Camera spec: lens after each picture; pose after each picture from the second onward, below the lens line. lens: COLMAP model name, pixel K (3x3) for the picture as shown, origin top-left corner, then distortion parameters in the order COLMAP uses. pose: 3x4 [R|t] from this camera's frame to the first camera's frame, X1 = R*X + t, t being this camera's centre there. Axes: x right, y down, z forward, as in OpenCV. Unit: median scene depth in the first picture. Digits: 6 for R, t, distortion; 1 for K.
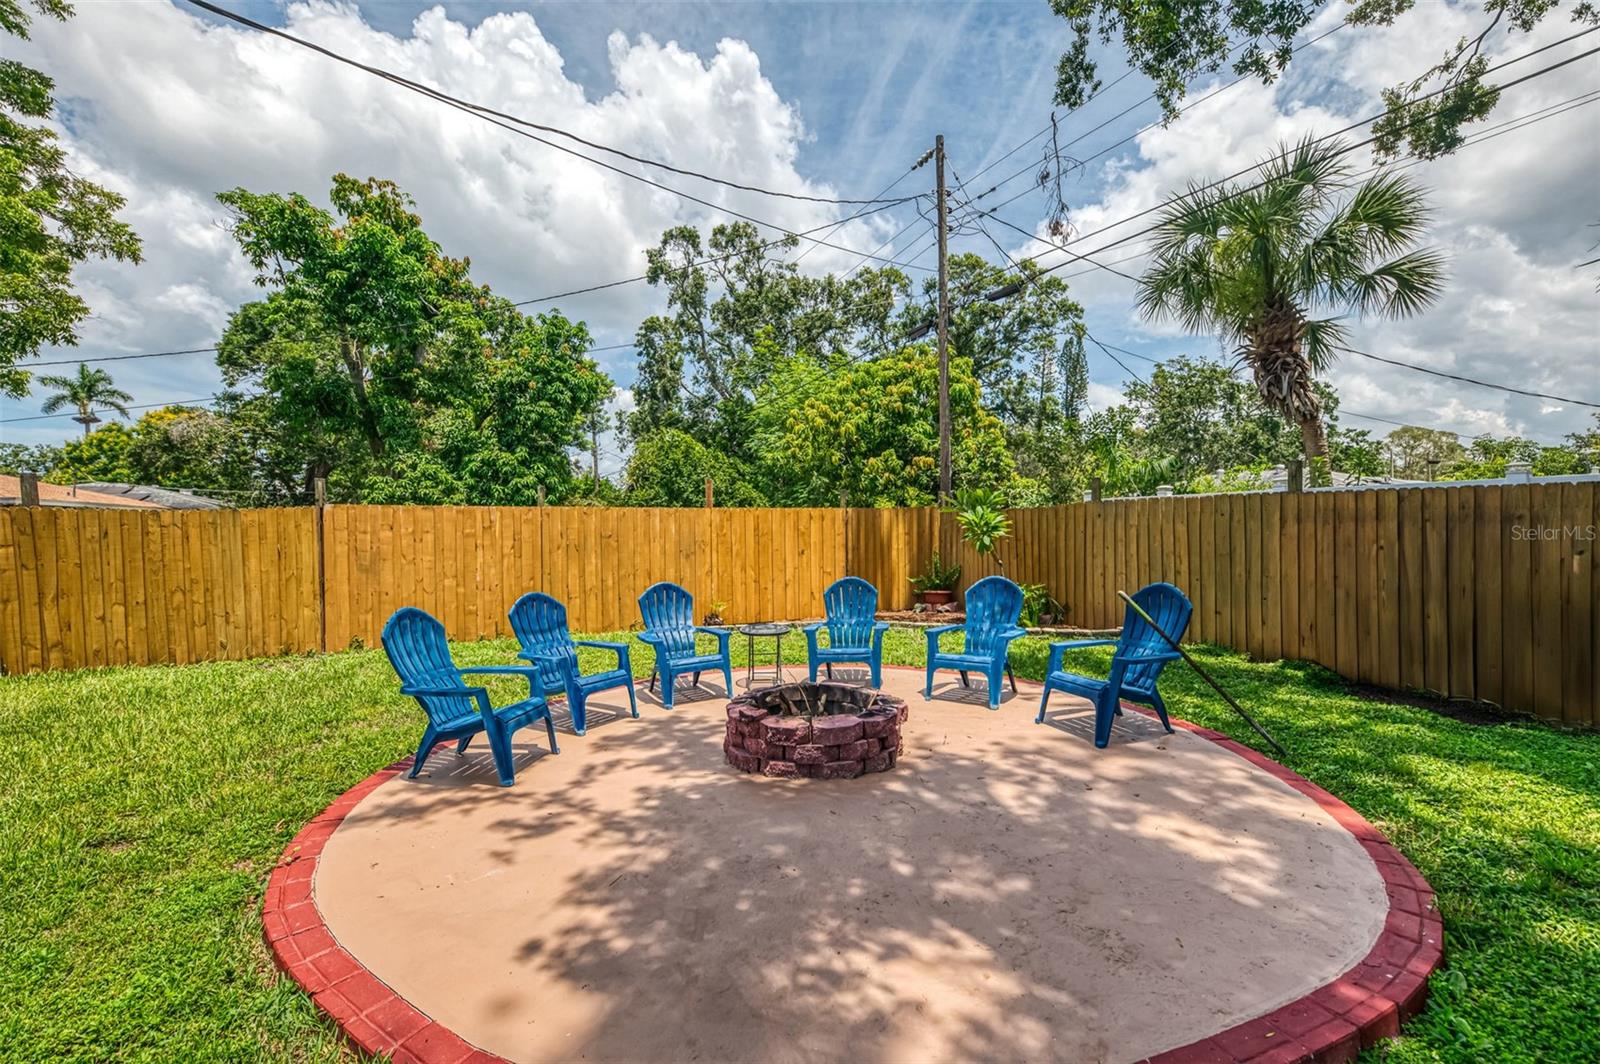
lens RADIAL K [[663.5, 0, 798.6], [0, 663.5, 537.6], [0, 0, 1]] dist [0.002606, -0.000823]
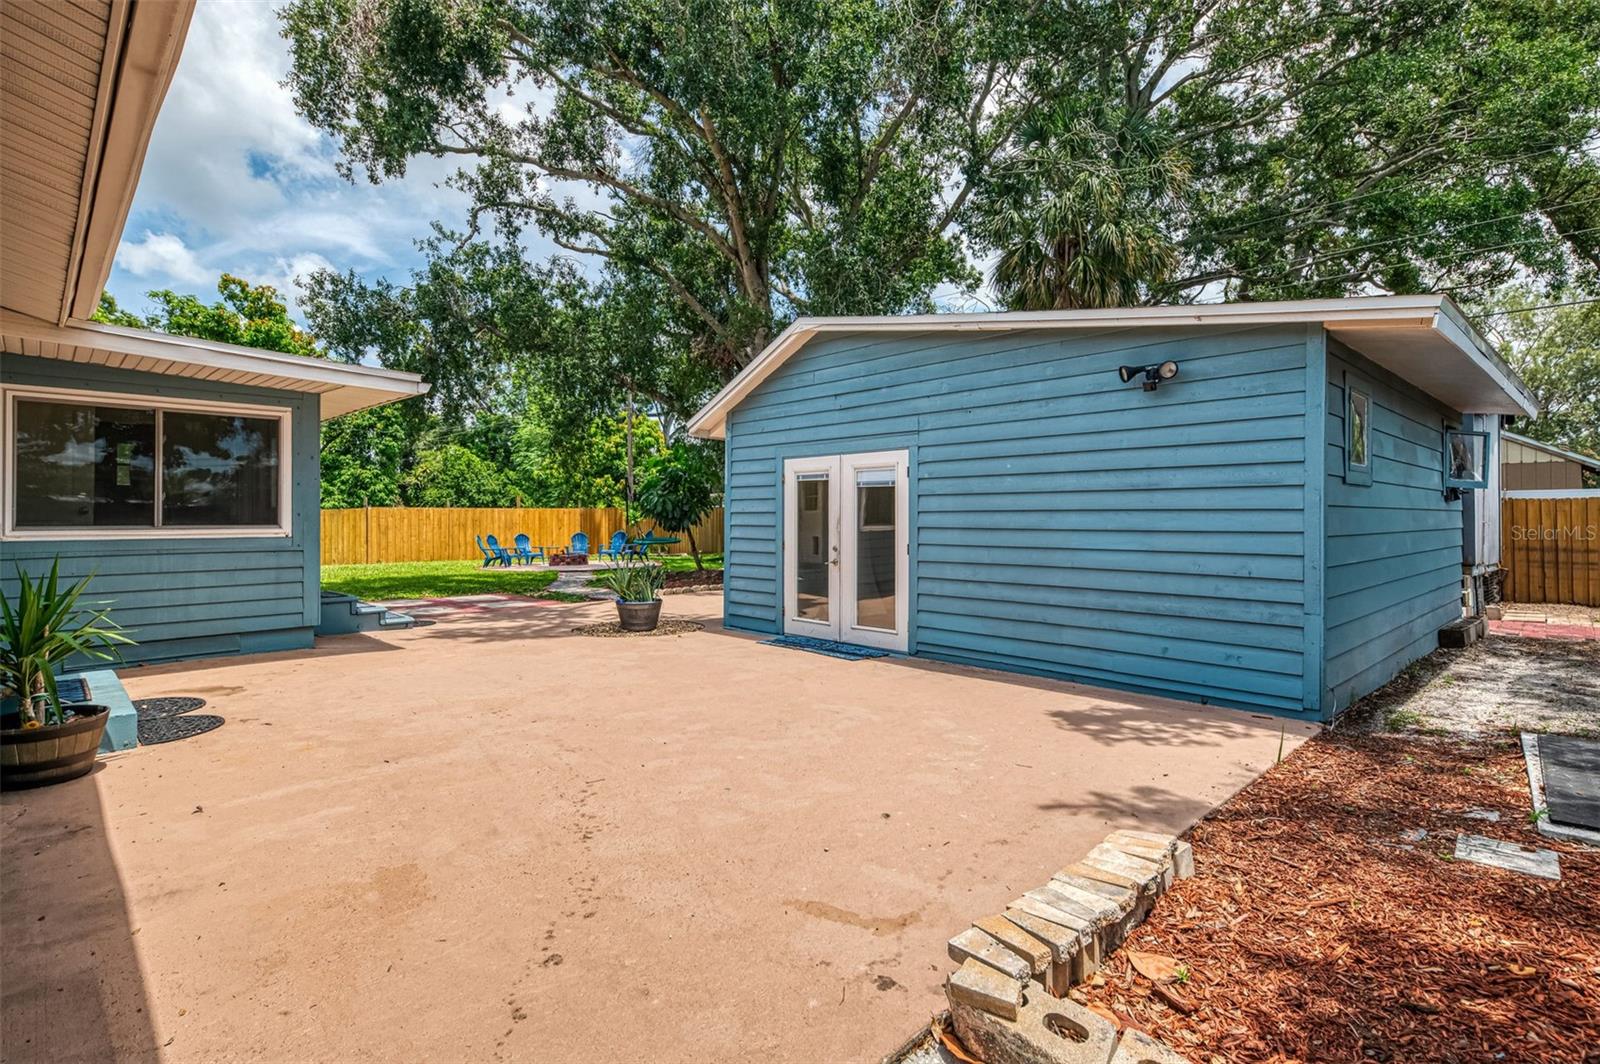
lens RADIAL K [[783.3, 0, 812.8], [0, 783.3, 509.7], [0, 0, 1]] dist [-0.002184, -0.001731]
pose [[0.941741, 0.007401, 0.336259, -0.050635], [0.000953, 0.999695, -0.024673, 0.016490], [-0.336339, 0.023556, 0.941446, -1.104857]]
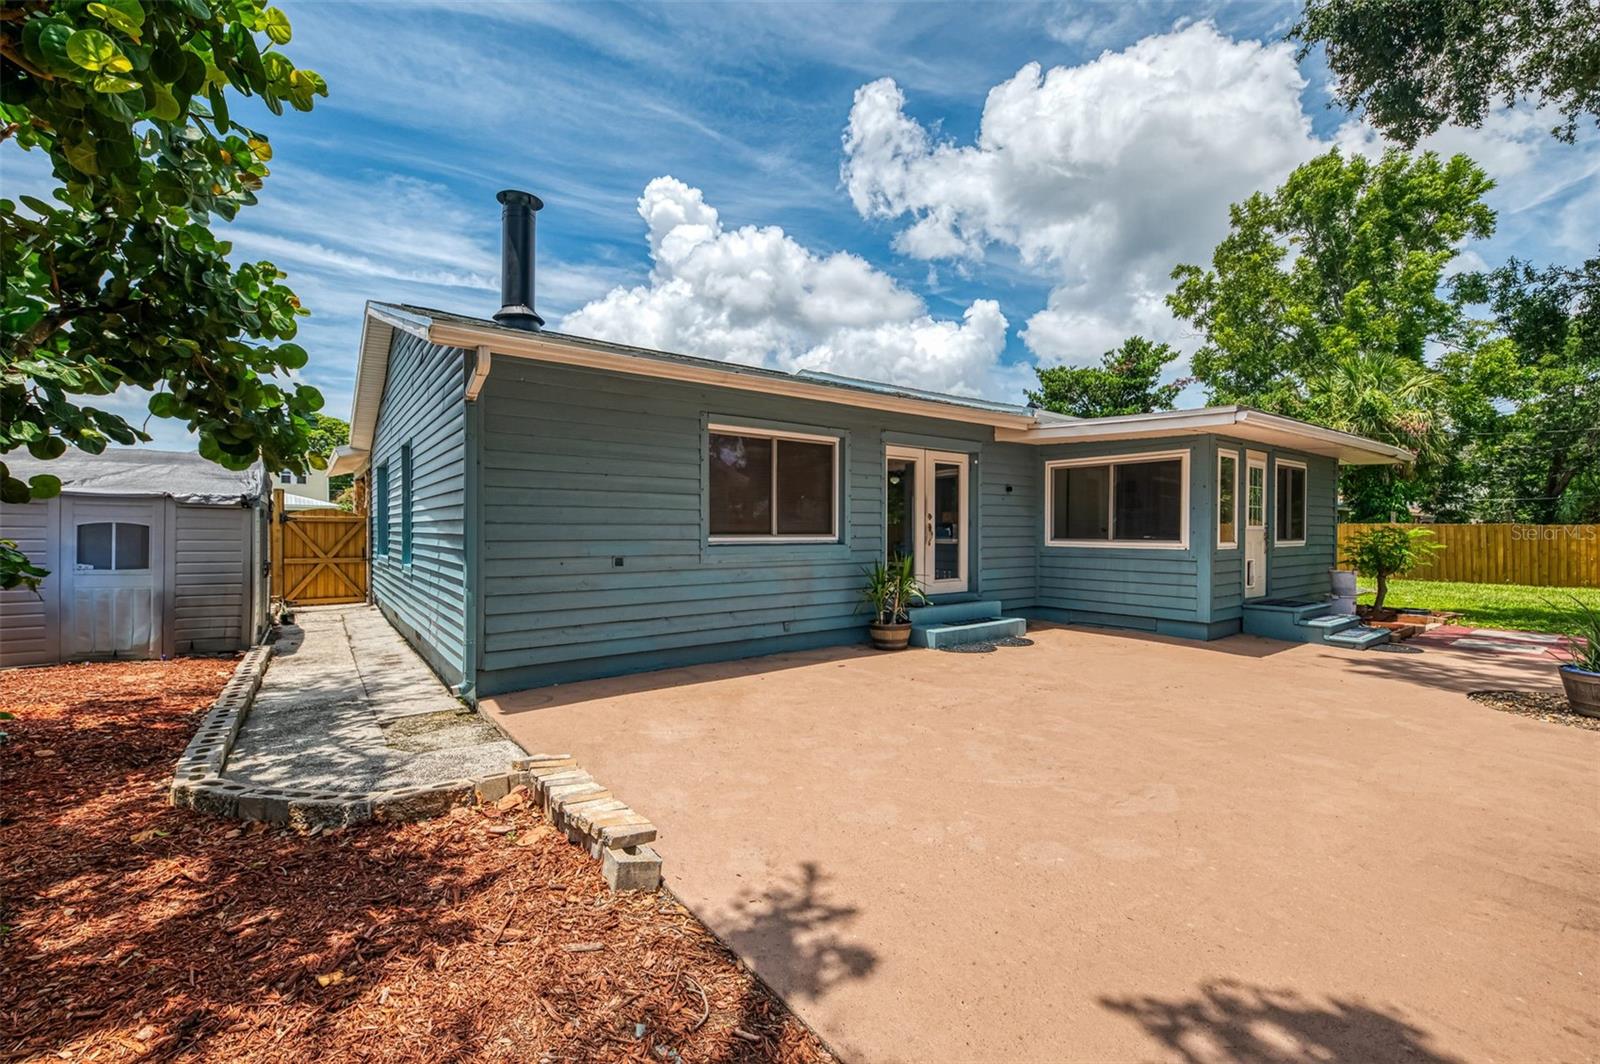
lens RADIAL K [[663.5, 0, 792.6], [0, 663.5, 529.4], [0, 0, 1]] dist [0.002606, -0.000823]
pose [[0.195830, 0.007506, -0.980609, 0.224379], [-0.018253, 0.999825, 0.004008, 0.009348], [0.980468, 0.017114, 0.195933, -0.969154]]
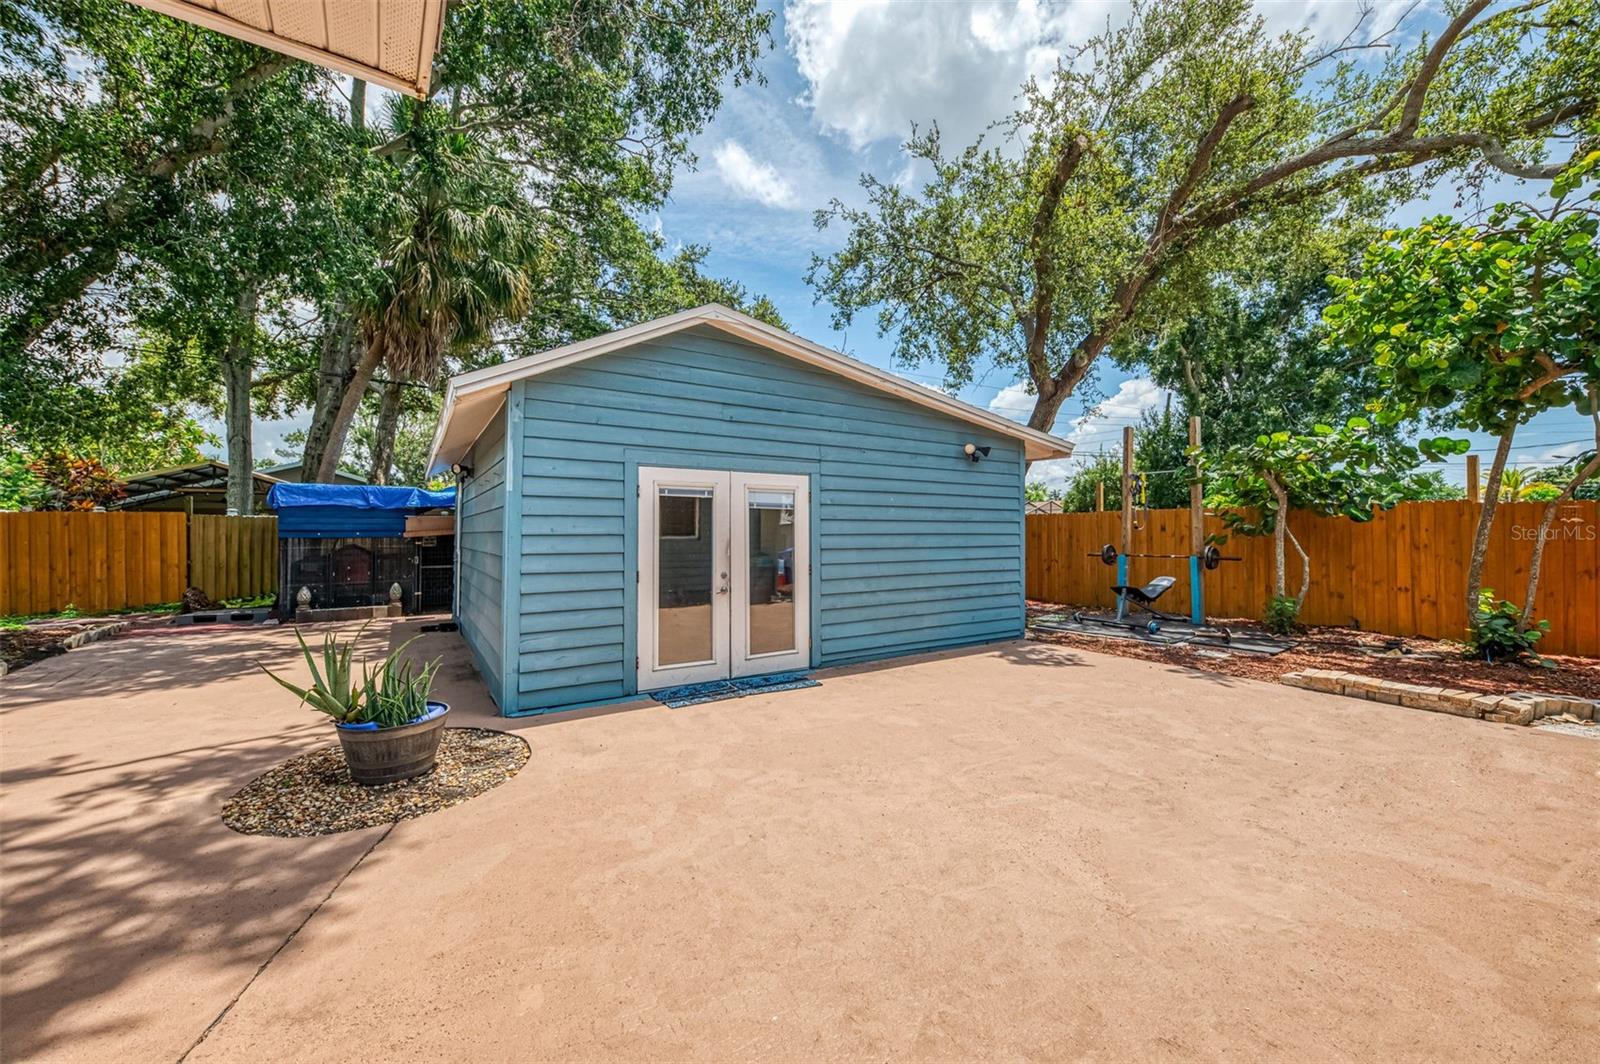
lens RADIAL K [[613.7, 0, 774.2], [0, 613.7, 526.7], [0, 0, 1]] dist [-0.005796, -0.000681]
pose [[-0.114522, 0.013598, 0.993328, -0.202736], [0.014872, 0.999818, -0.011972, 0.006898], [-0.993309, 0.013402, -0.114703, -0.676868]]
